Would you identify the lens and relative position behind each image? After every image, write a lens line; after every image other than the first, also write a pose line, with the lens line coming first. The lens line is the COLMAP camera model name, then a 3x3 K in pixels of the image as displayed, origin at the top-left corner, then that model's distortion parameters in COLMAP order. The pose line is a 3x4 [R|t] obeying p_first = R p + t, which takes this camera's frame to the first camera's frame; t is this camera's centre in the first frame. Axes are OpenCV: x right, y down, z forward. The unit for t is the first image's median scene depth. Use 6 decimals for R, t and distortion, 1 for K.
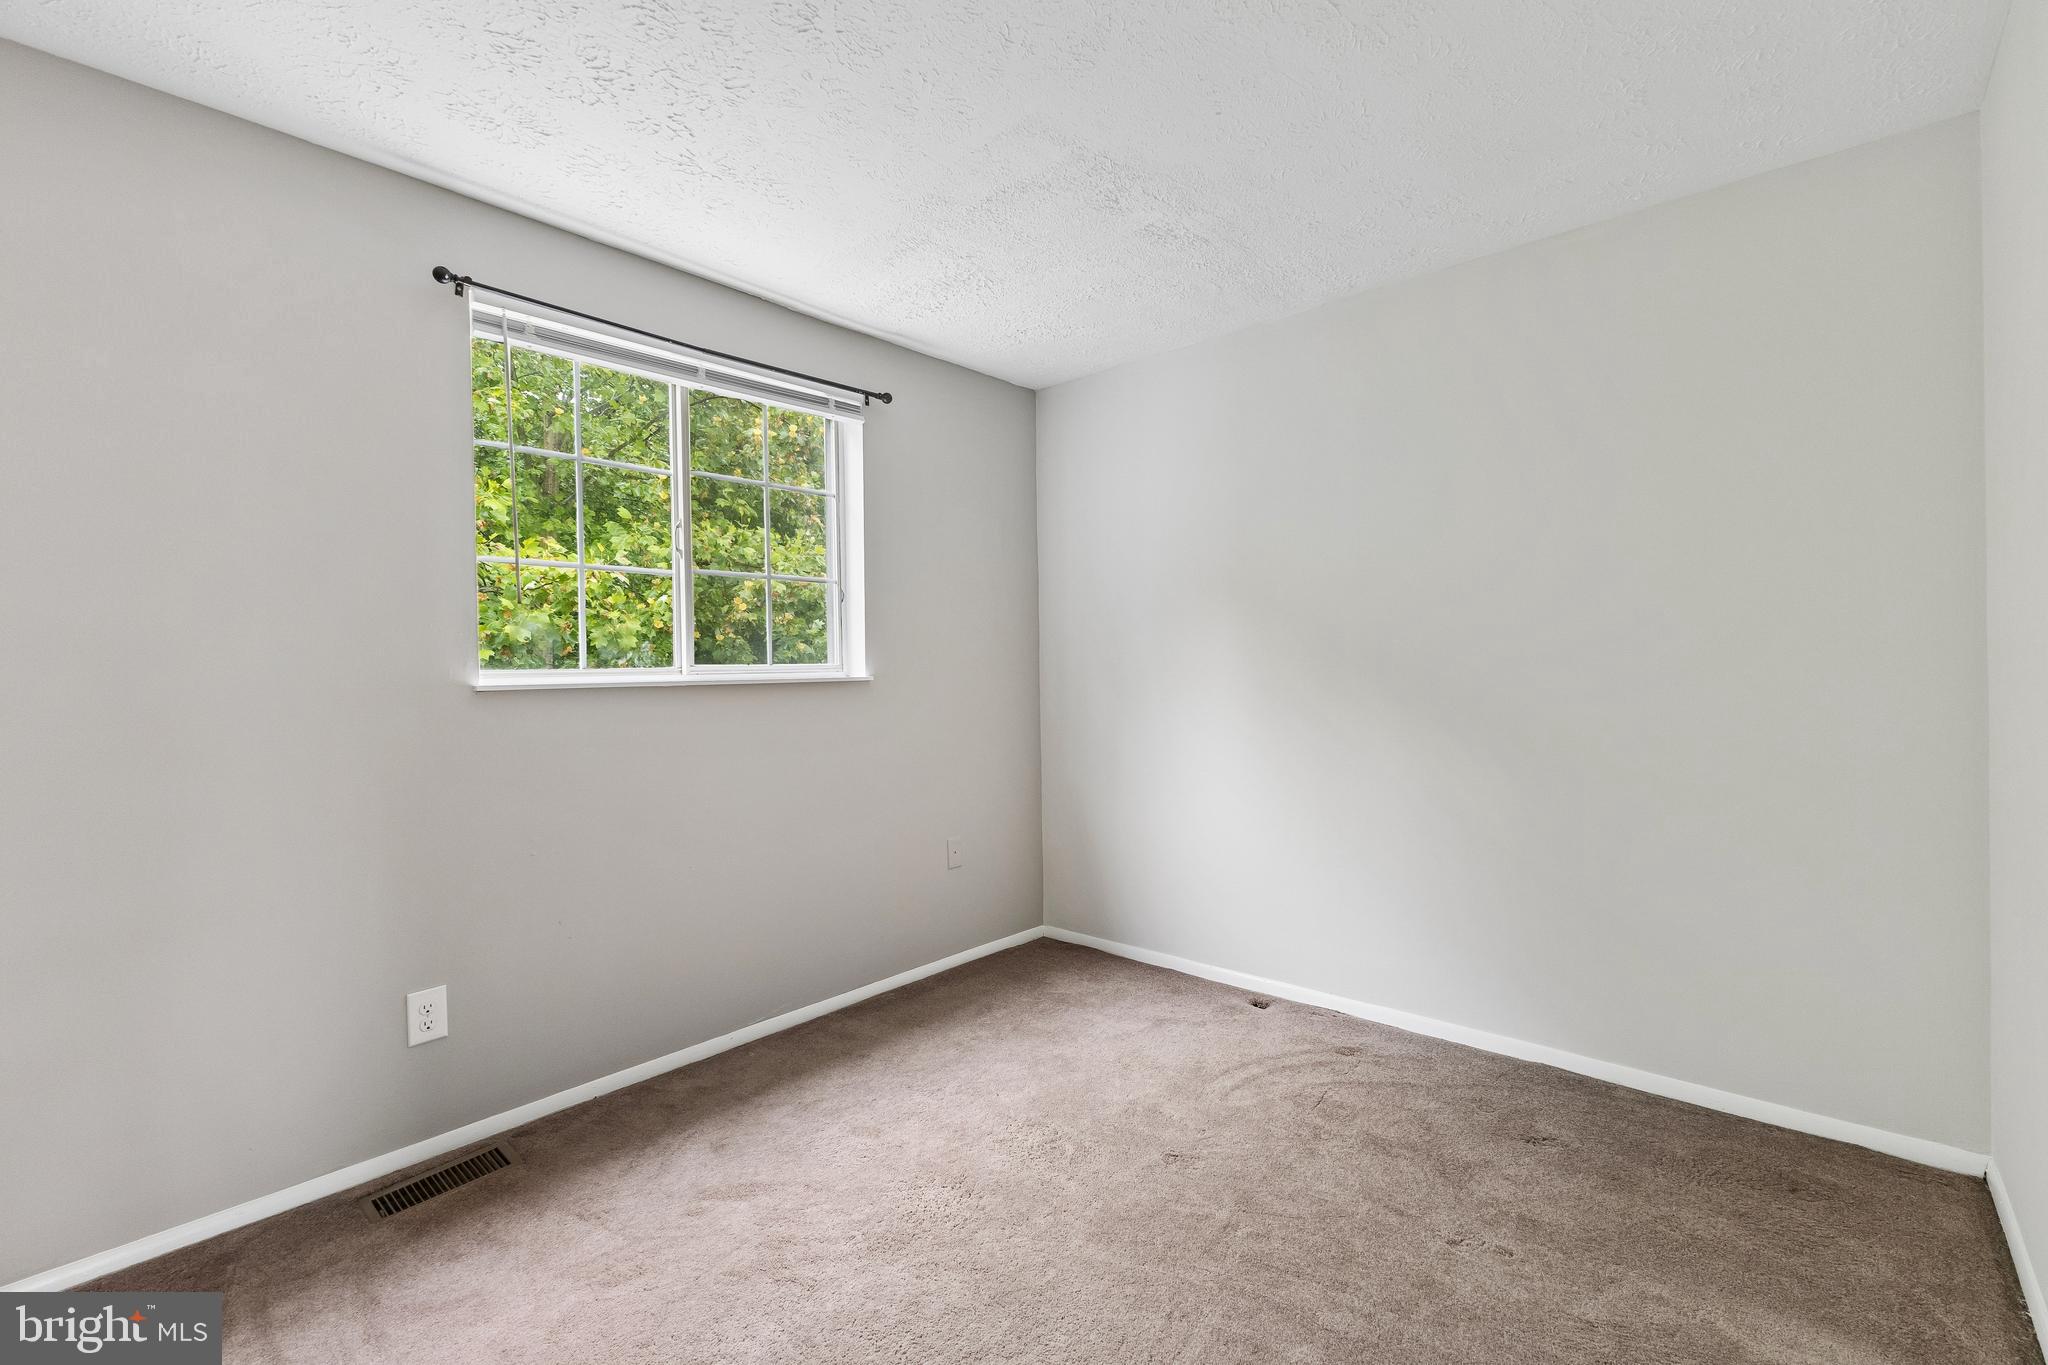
lens RADIAL K [[883.0, 0, 1024.0], [0, 883.0, 682.5], [0, 0, 1]] dist [0.011795, -0.000072]
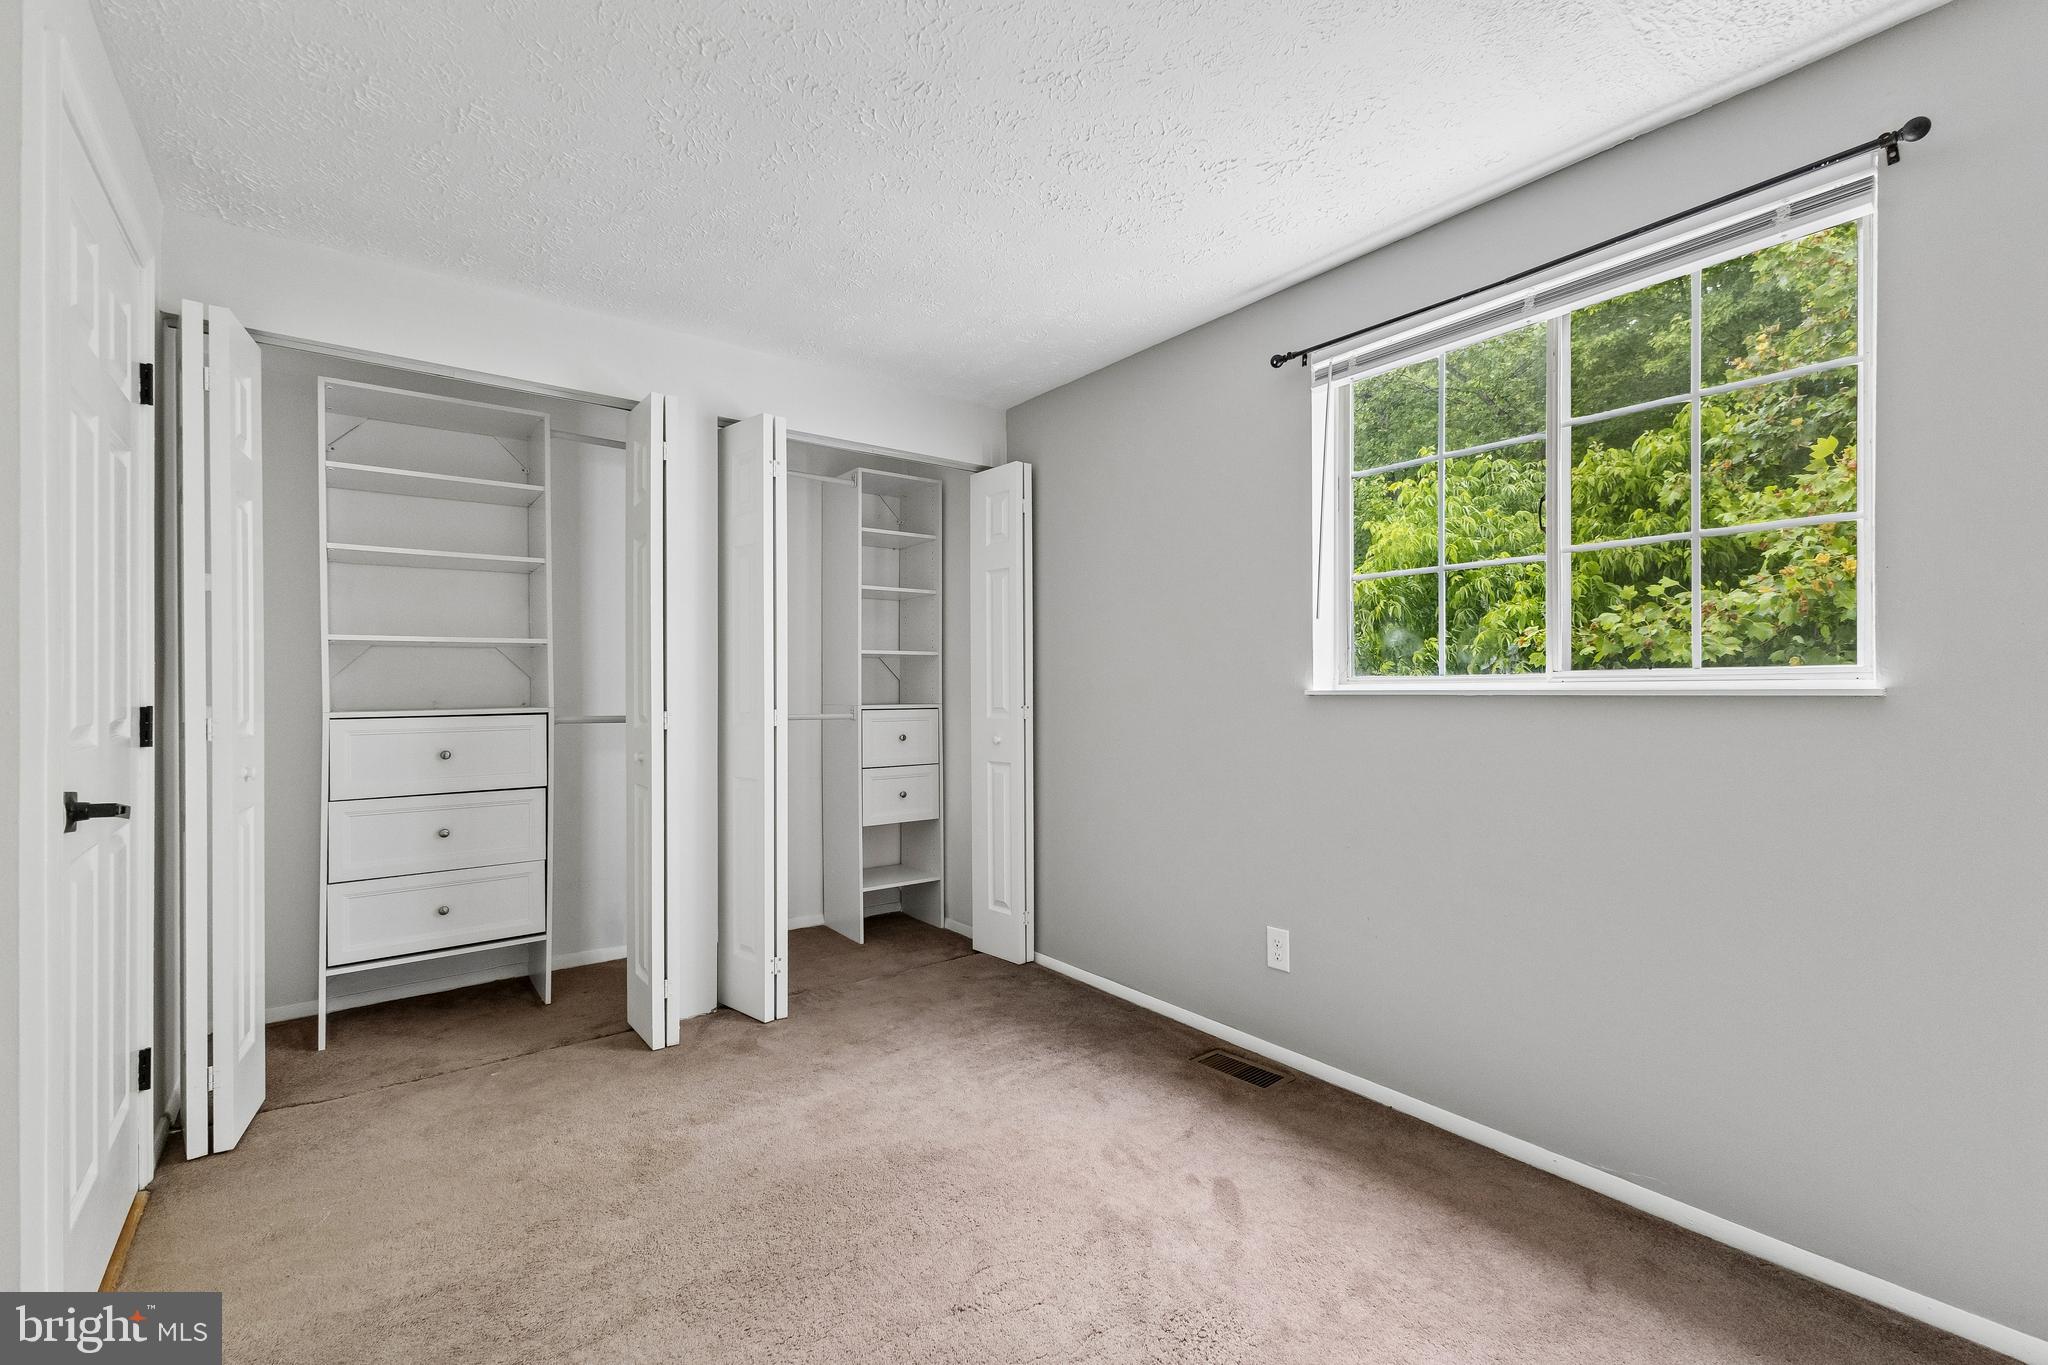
lens RADIAL K [[883.0, 0, 1024.0], [0, 883.0, 682.5], [0, 0, 1]] dist [0.011795, -0.000072]
pose [[-0.188154, 0.010501, -0.982083, 0.605757], [-0.005292, 0.999917, 0.011706, -0.017527], [0.982125, 0.007399, -0.188083, 0.836518]]
